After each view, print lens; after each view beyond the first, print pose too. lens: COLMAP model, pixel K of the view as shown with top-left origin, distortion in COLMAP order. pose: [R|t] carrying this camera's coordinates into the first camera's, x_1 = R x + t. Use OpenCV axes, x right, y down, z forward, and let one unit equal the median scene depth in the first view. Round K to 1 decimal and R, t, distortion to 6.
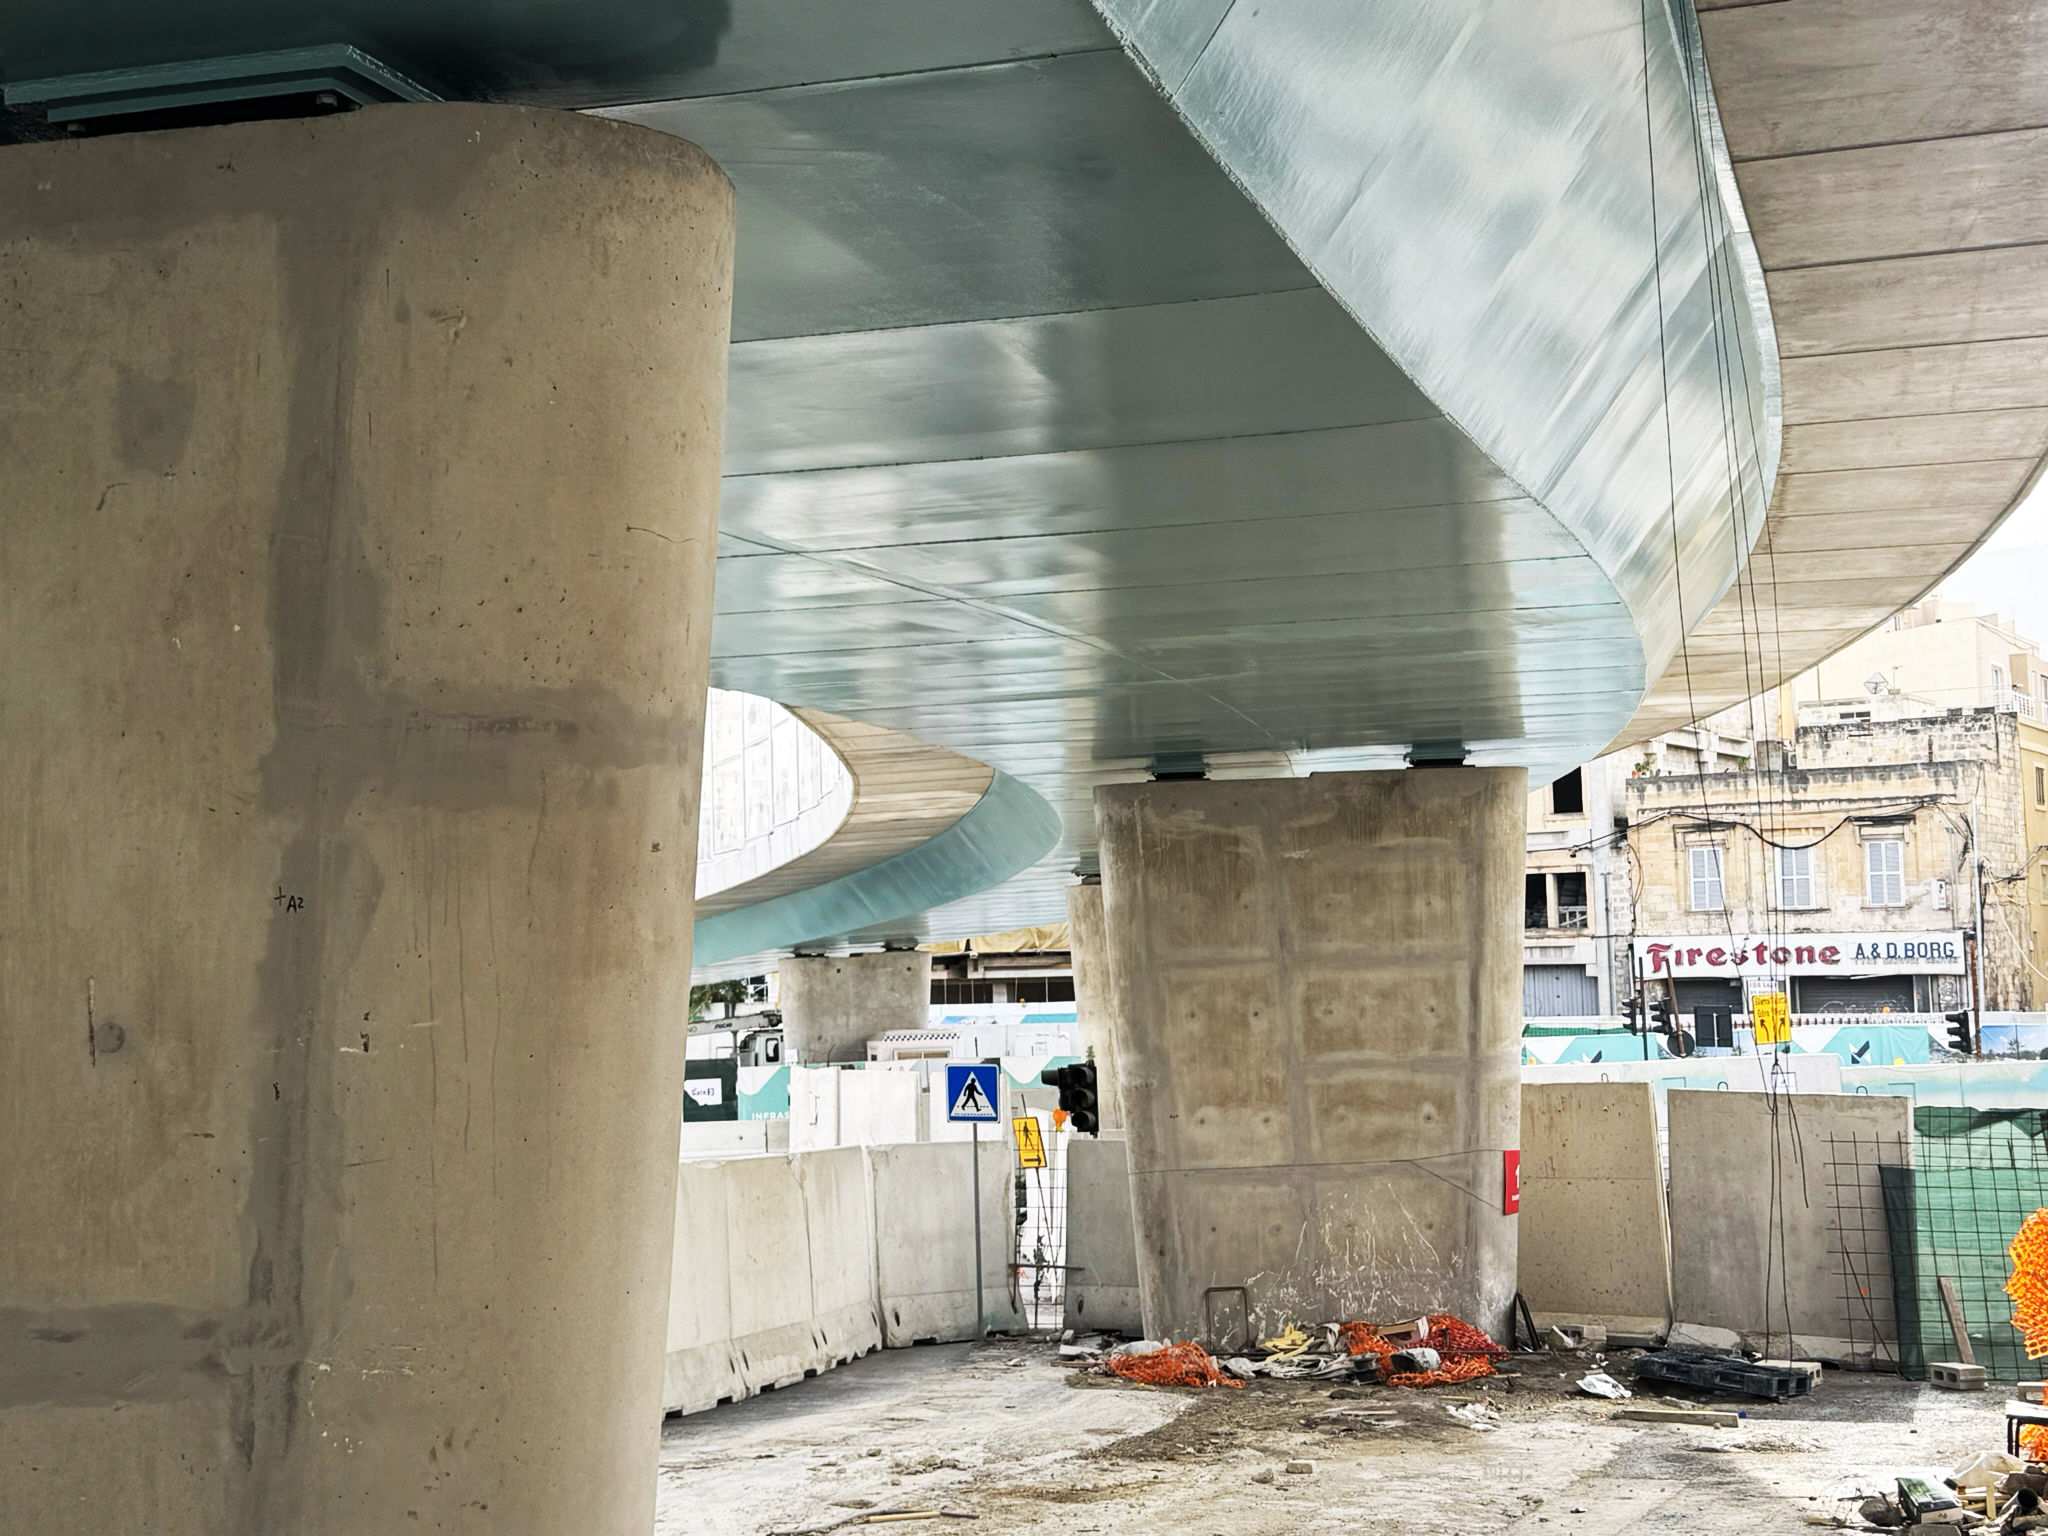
lens RADIAL K [[2743.7, 0, 1016.8], [0, 2743.7, 772.4], [0, 0, 1]] dist [0.141473, 0.000000]
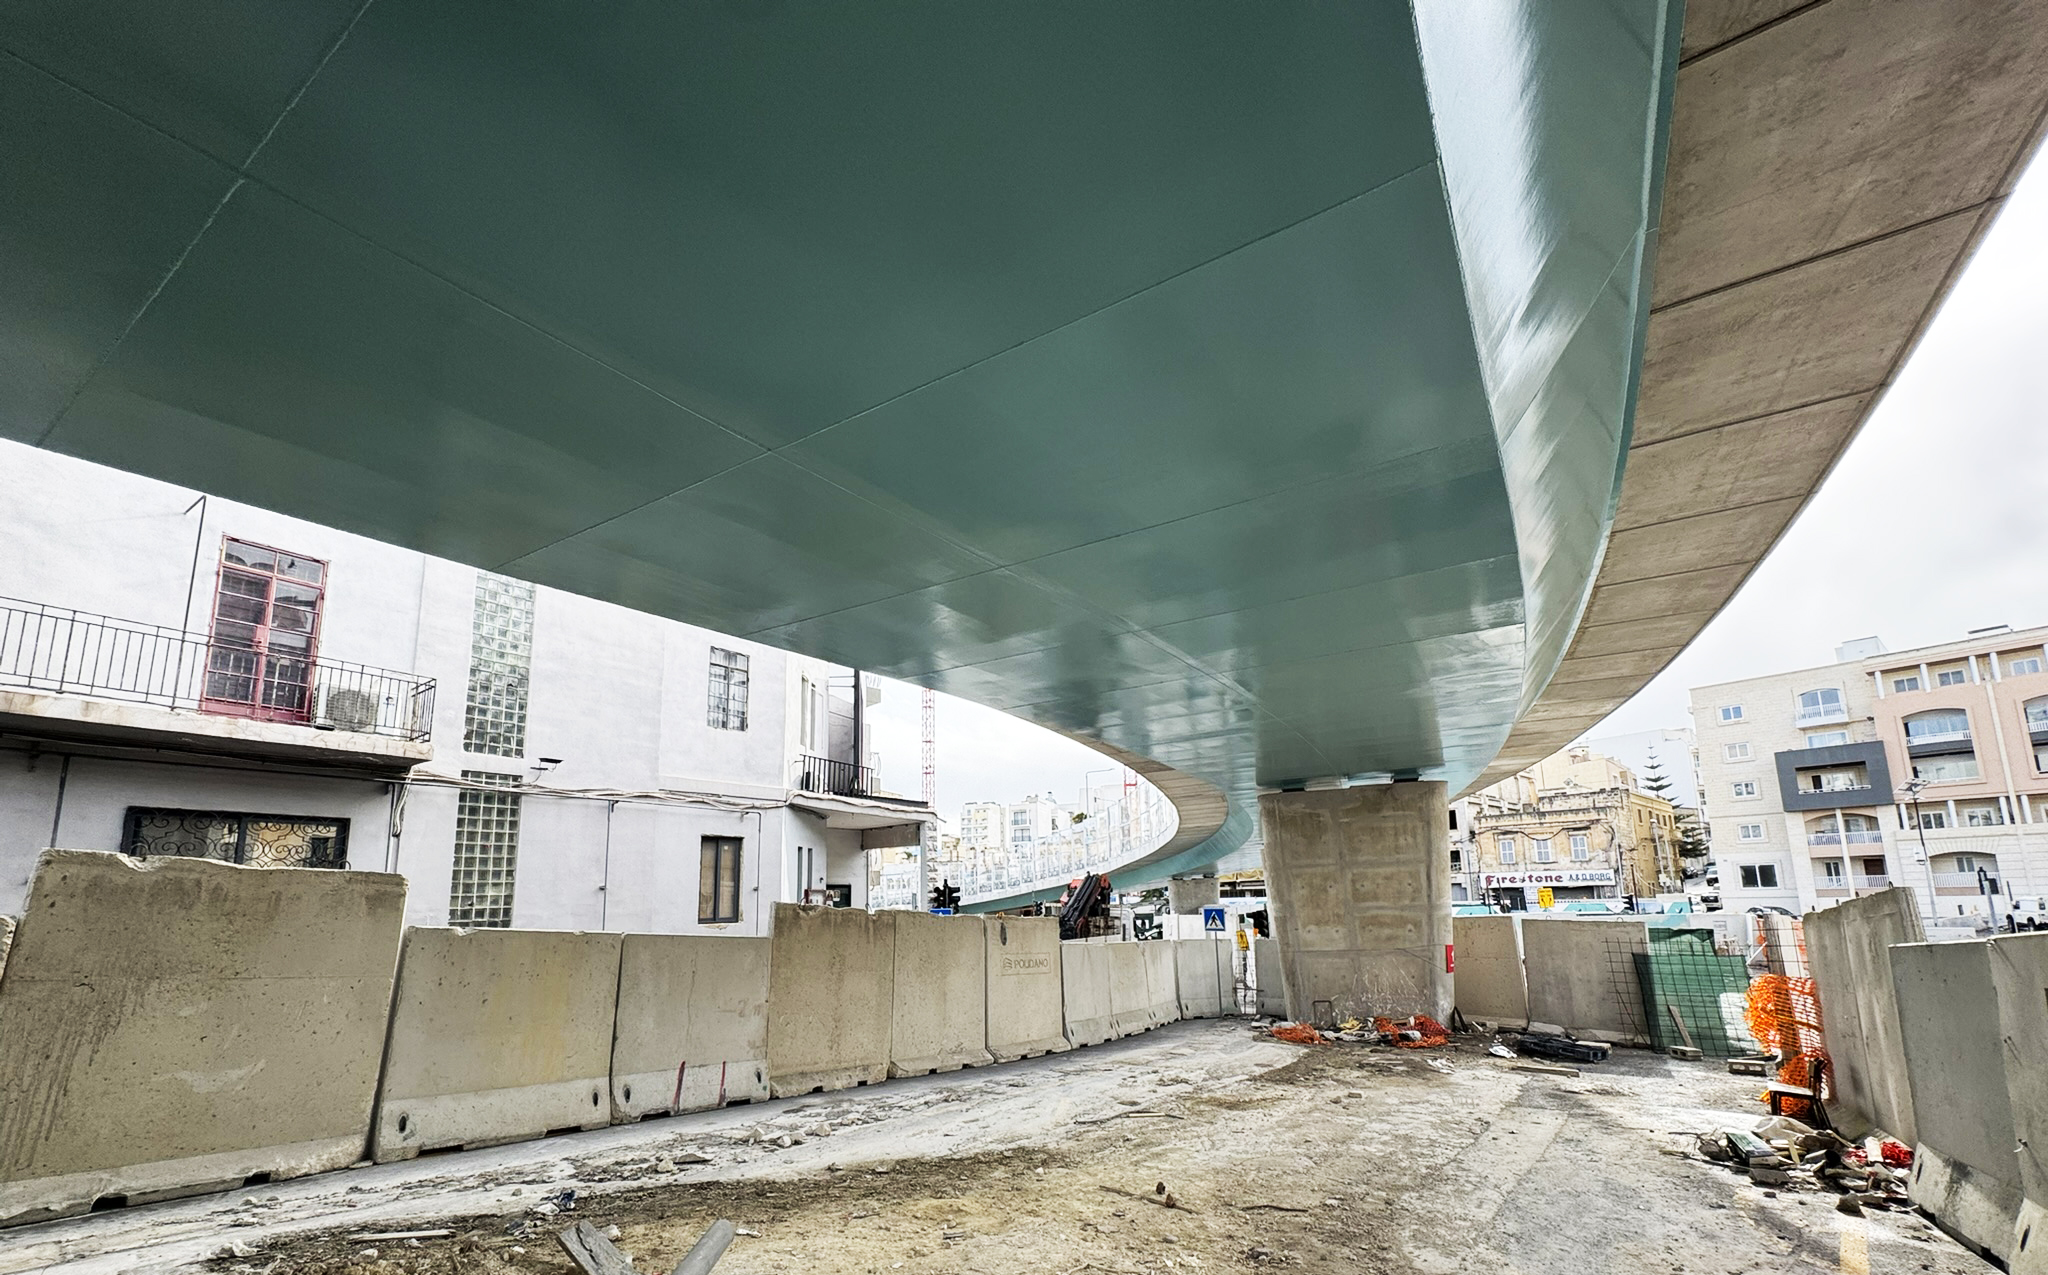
lens RADIAL K [[854.9, 0, 1006.4], [0, 854.9, 762.1], [0, 0, 1]] dist [-0.003429, 0.000580]
pose [[0.960958, -0.039120, -0.273914, 0.023949], [0.018717, 0.996878, -0.076710, 0.031867], [0.276060, 0.068588, 0.958690, 0.199363]]
